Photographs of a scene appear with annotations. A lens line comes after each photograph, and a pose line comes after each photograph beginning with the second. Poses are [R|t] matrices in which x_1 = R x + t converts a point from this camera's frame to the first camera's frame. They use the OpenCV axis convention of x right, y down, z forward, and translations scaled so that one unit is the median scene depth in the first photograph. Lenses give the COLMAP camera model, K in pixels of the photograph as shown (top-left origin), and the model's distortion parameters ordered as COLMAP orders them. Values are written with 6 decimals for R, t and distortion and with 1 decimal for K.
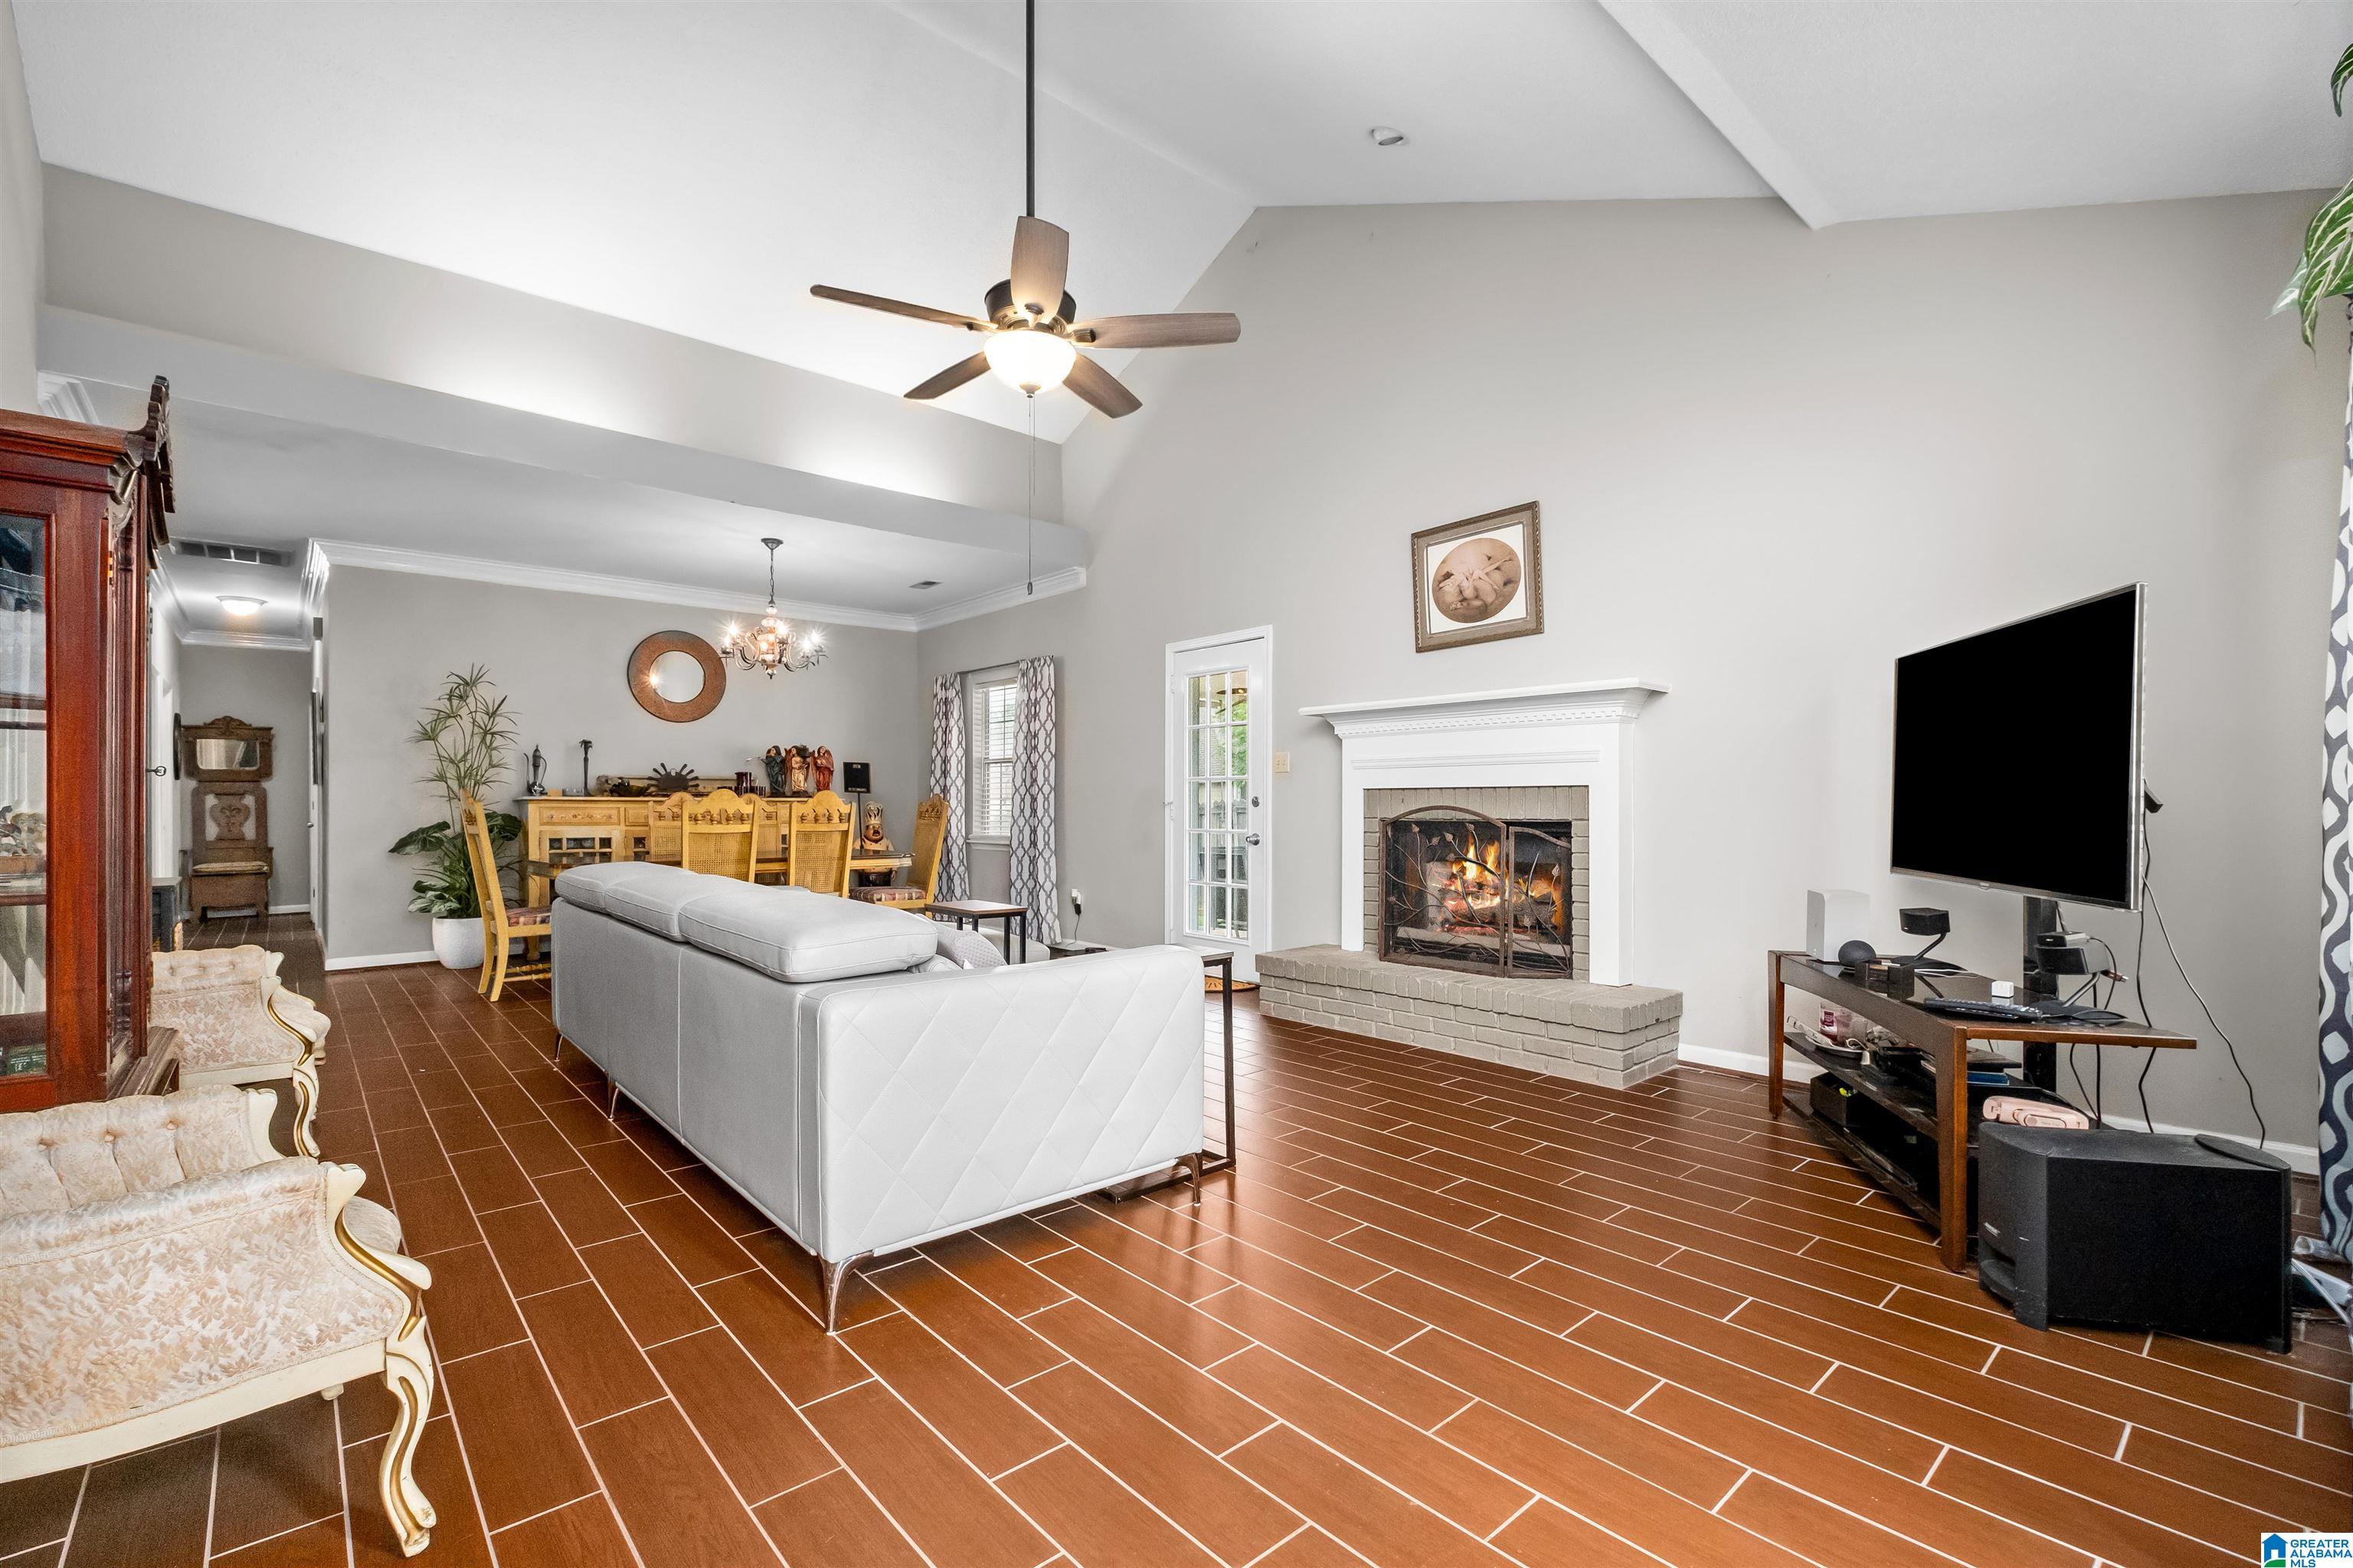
lens RADIAL K [[1030.4, 0, 1171.5], [0, 1030.4, 798.6], [0, 0, 1]] dist [-0.004249, -0.000942]
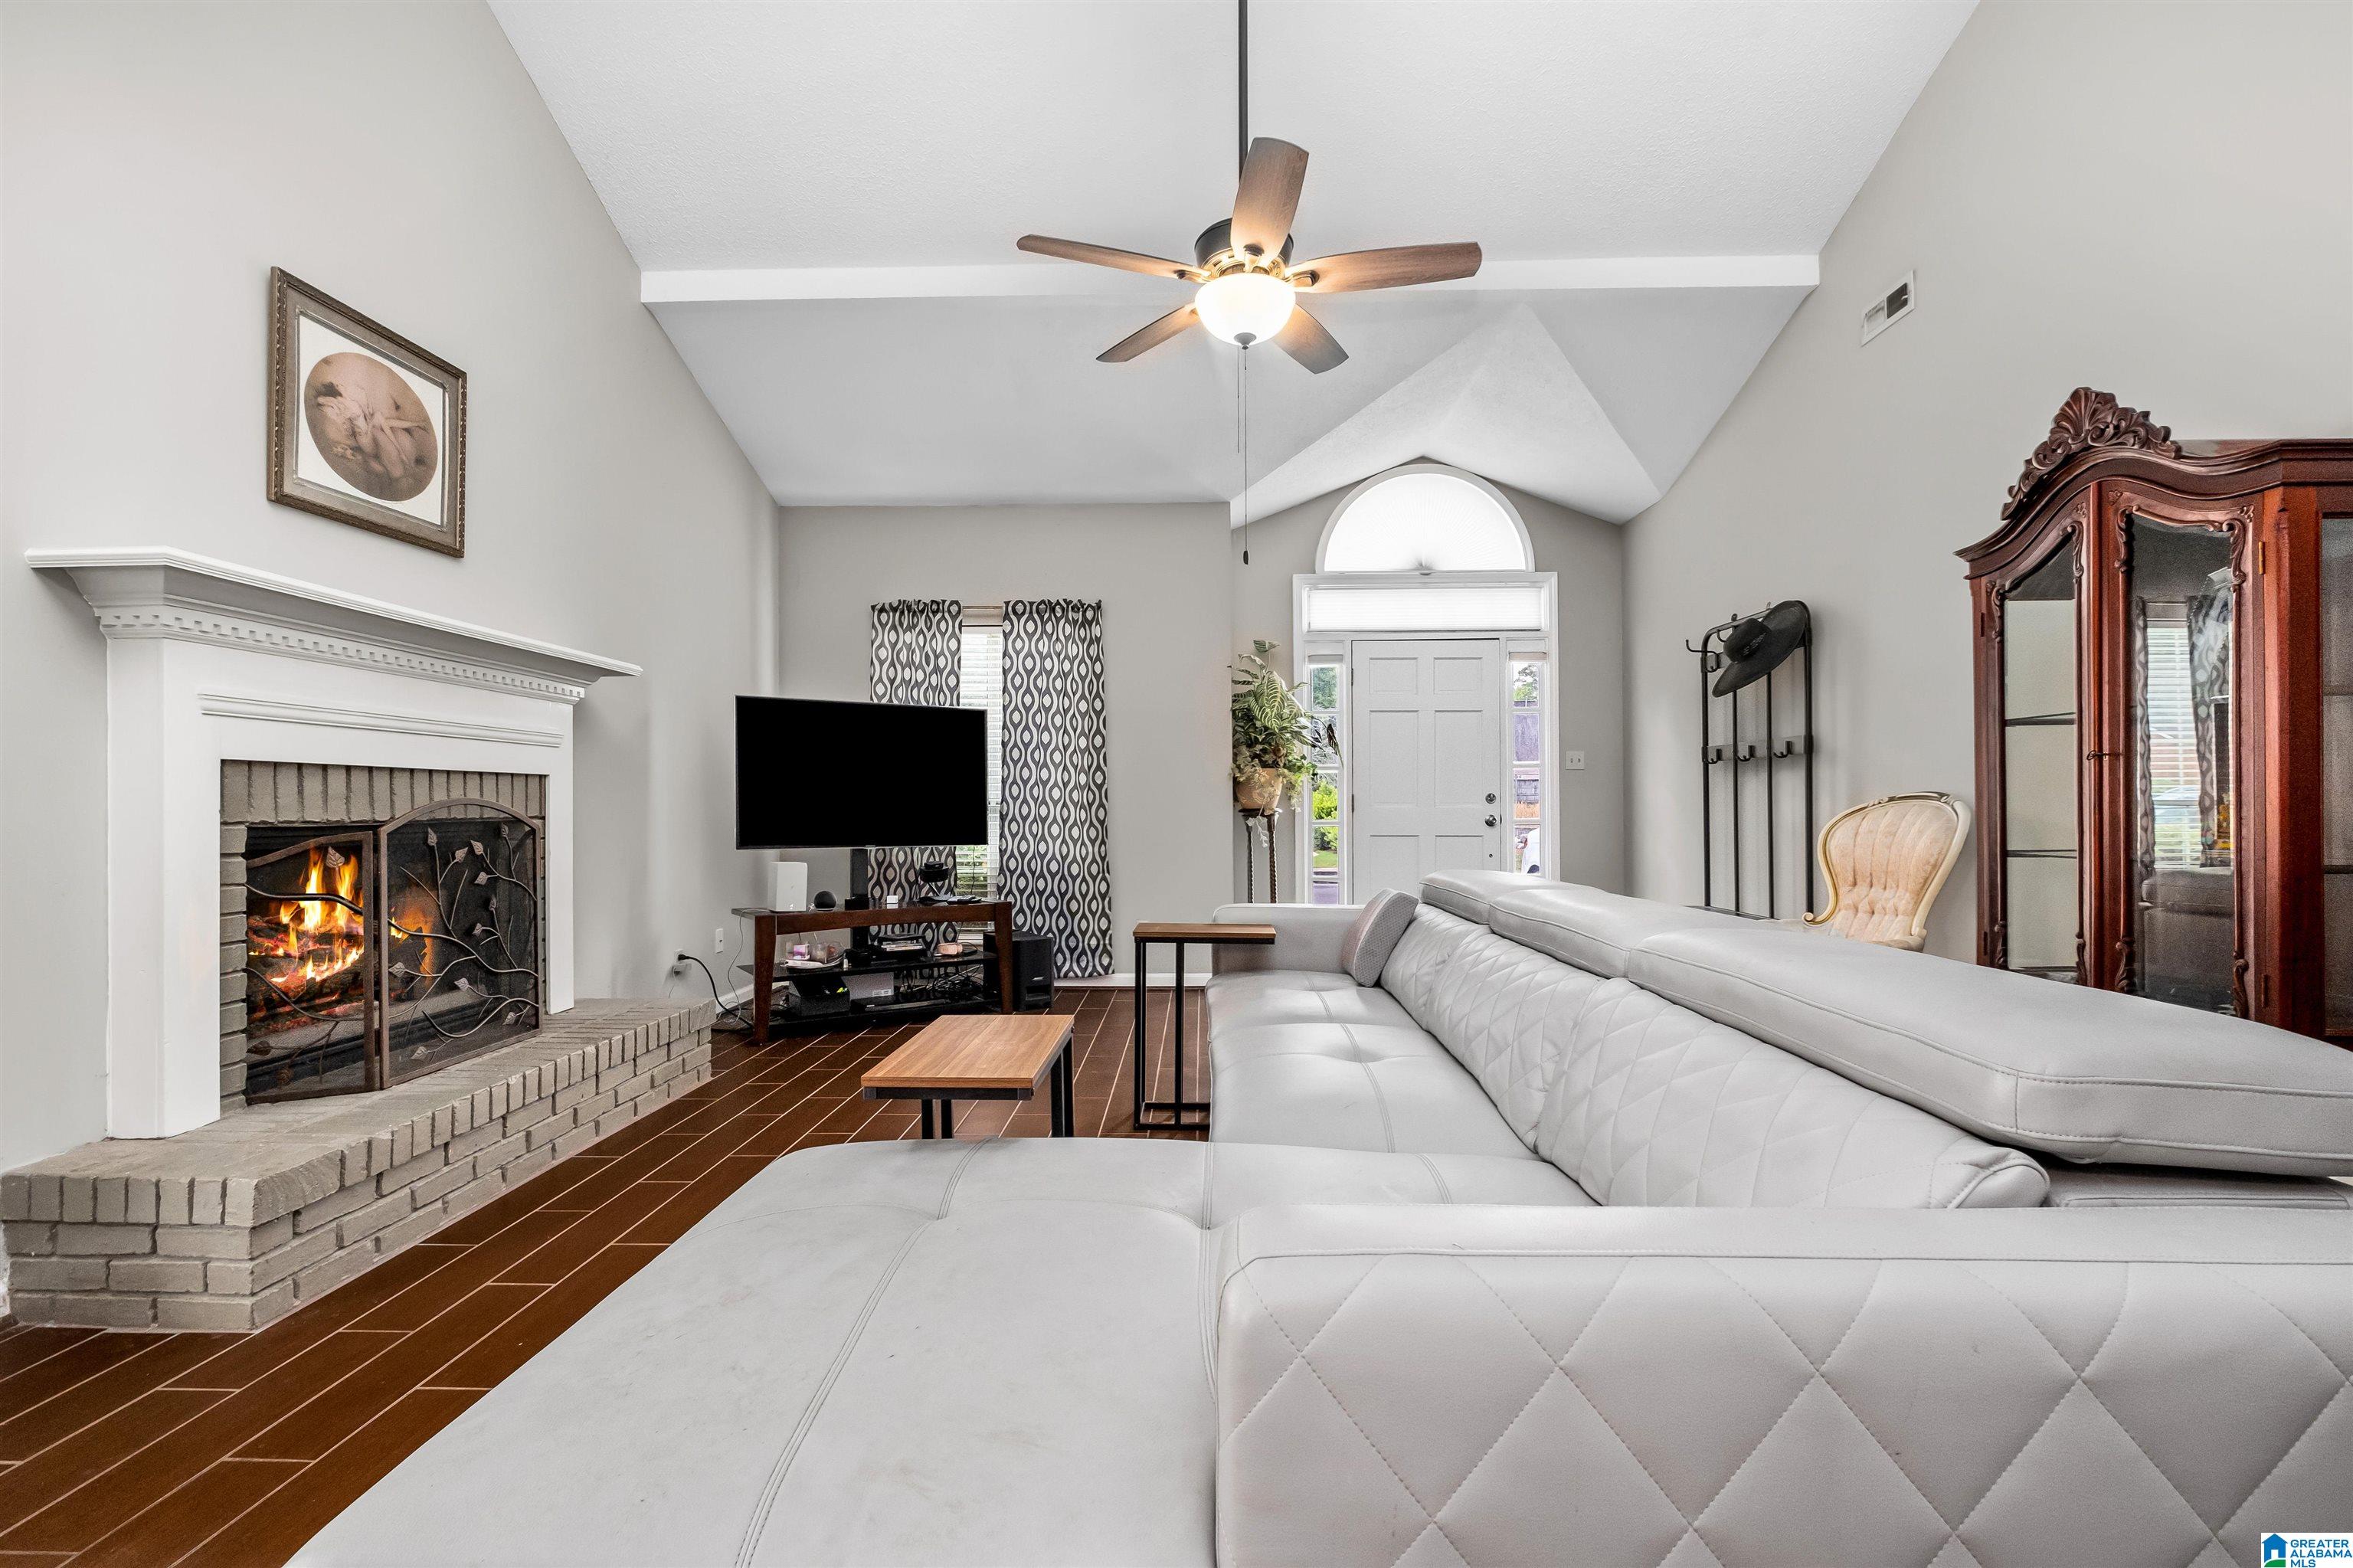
lens RADIAL K [[1030.4, 0, 1175.9], [0, 1030.4, 803.4], [0, 0, 1]] dist [-0.004249, -0.000942]
pose [[-0.739891, 0.006217, 0.672698, -0.453132], [0.005515, 0.999980, -0.003175, 0.013484], [-0.672704, 0.001361, -0.739911, 1.114006]]
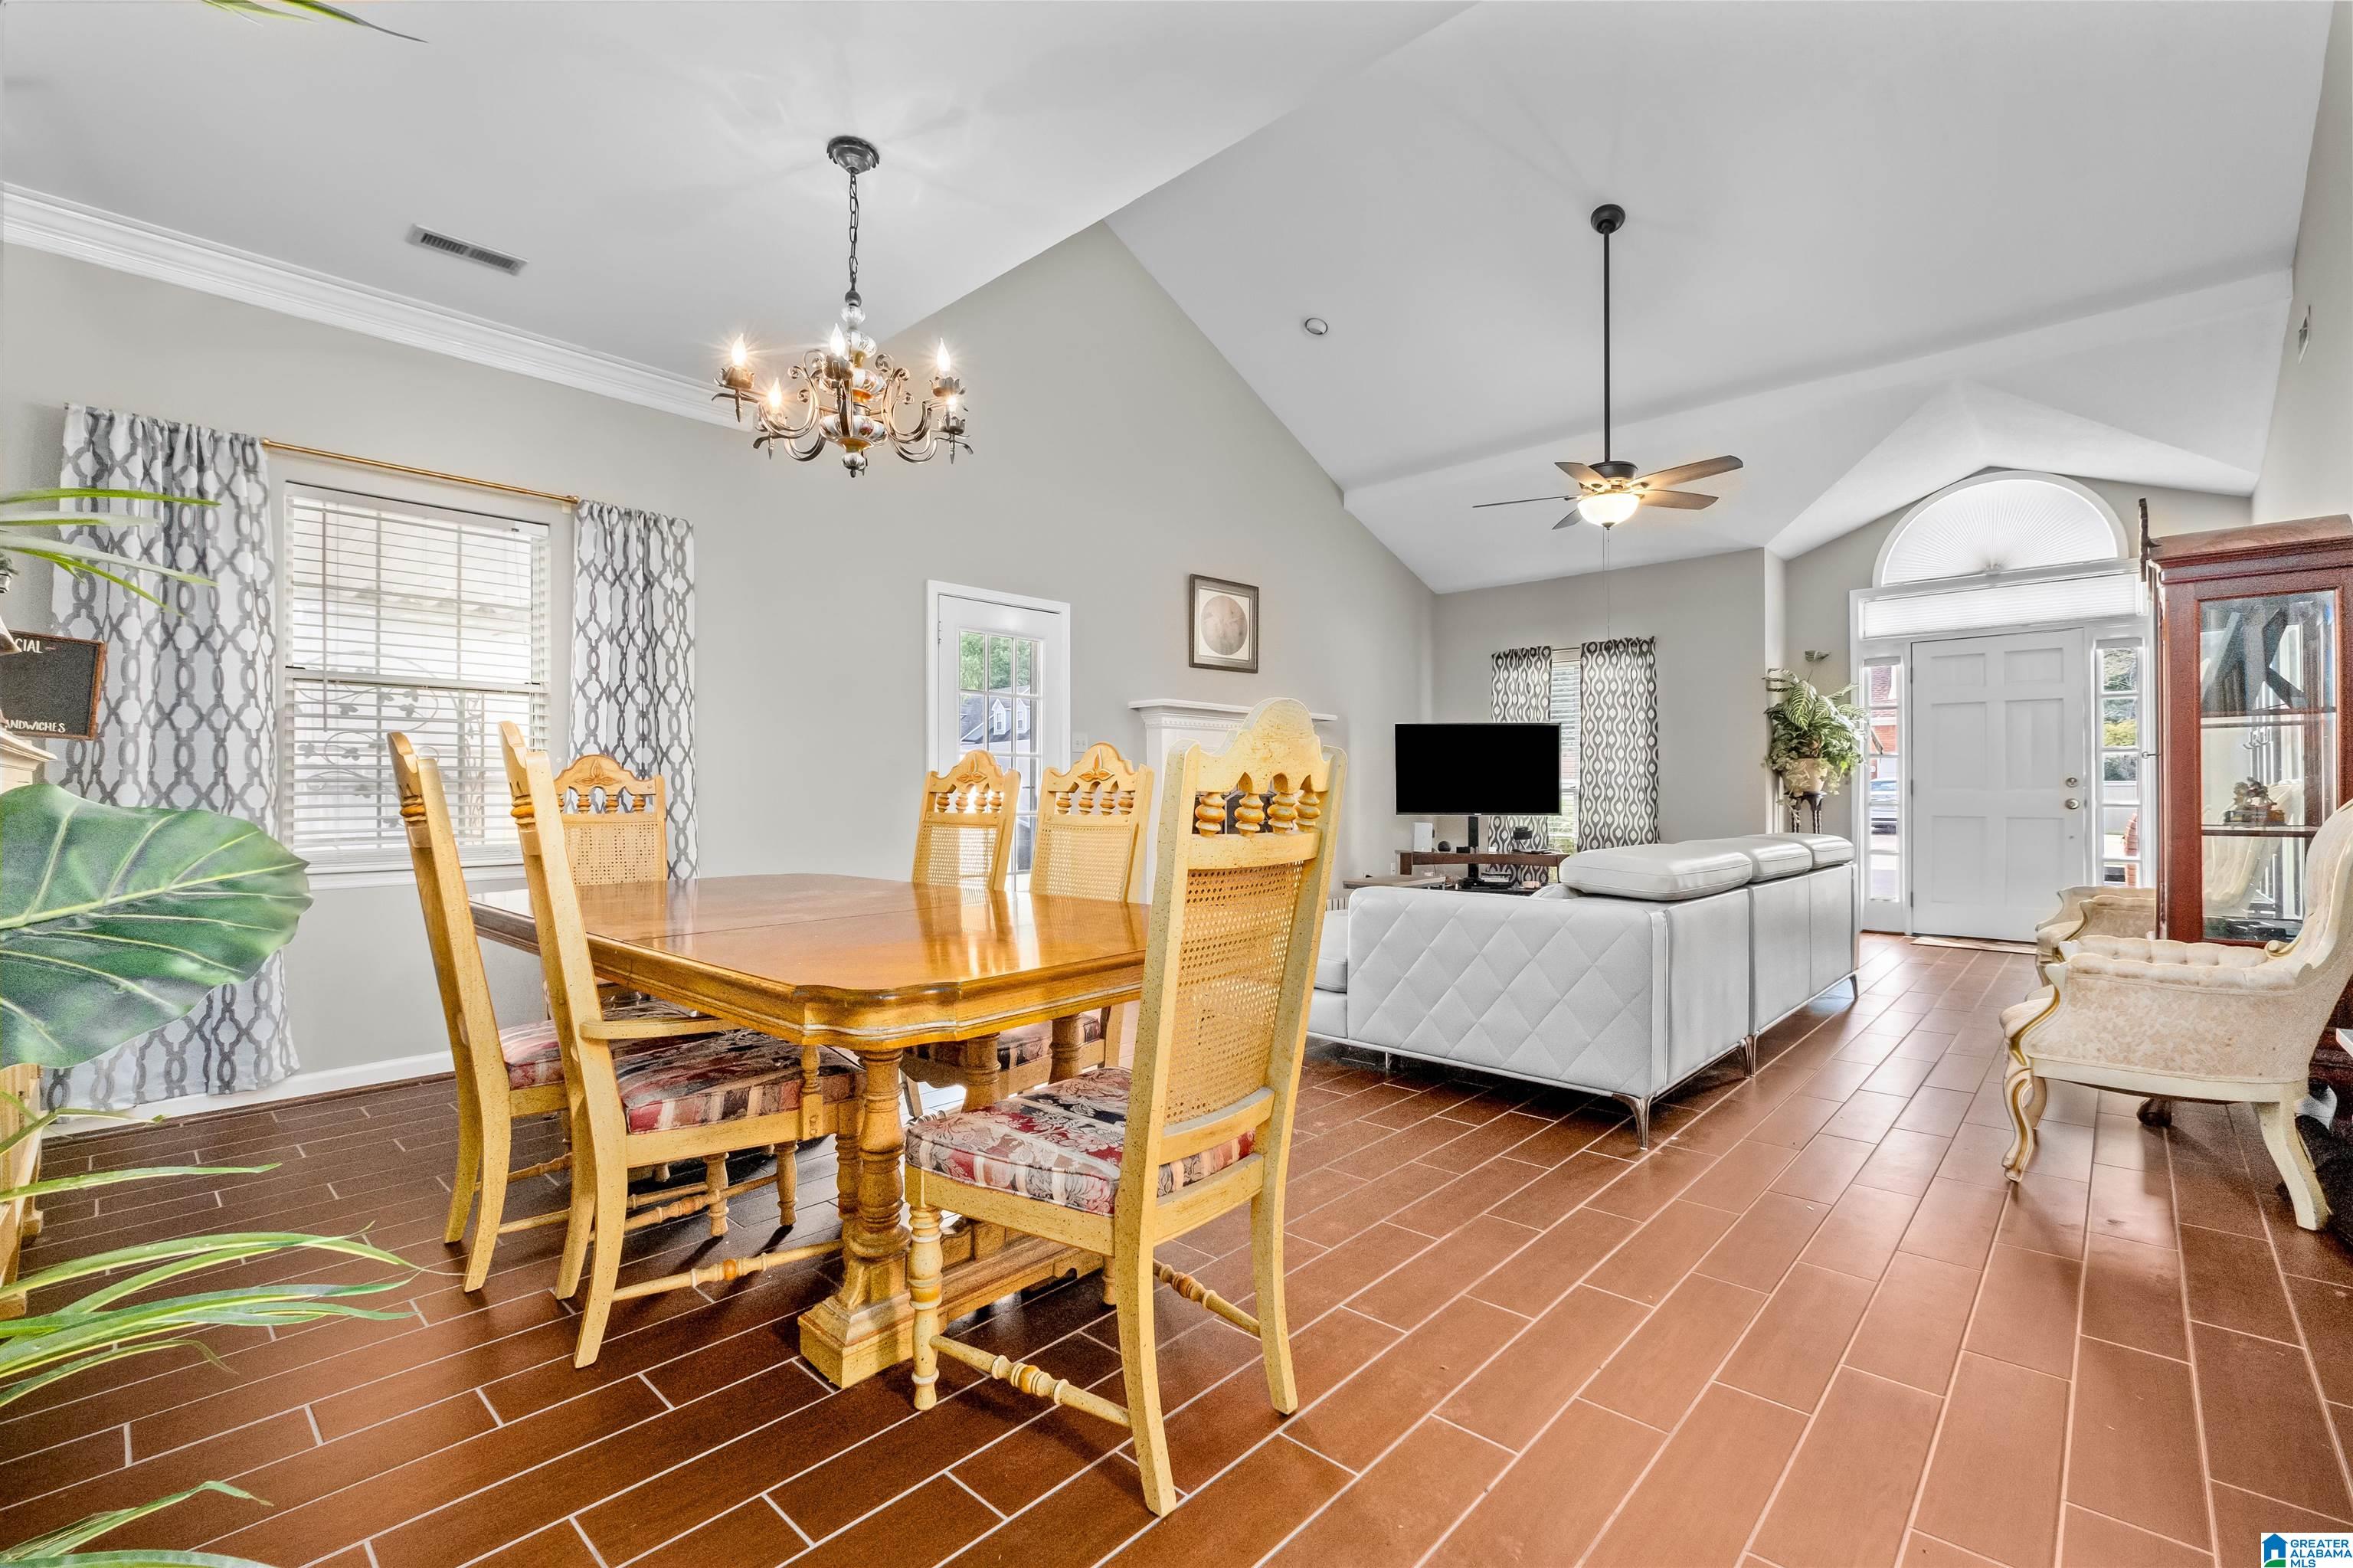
lens RADIAL K [[1030.4, 0, 1195.6], [0, 1030.4, 782.0], [0, 0, 1]] dist [-0.004249, -0.000942]
pose [[-0.122544, 0.010047, 0.992412, -1.068037], [0.003690, 0.999946, -0.009668, 0.014045], [-0.992456, 0.002477, -0.122575, 1.192517]]
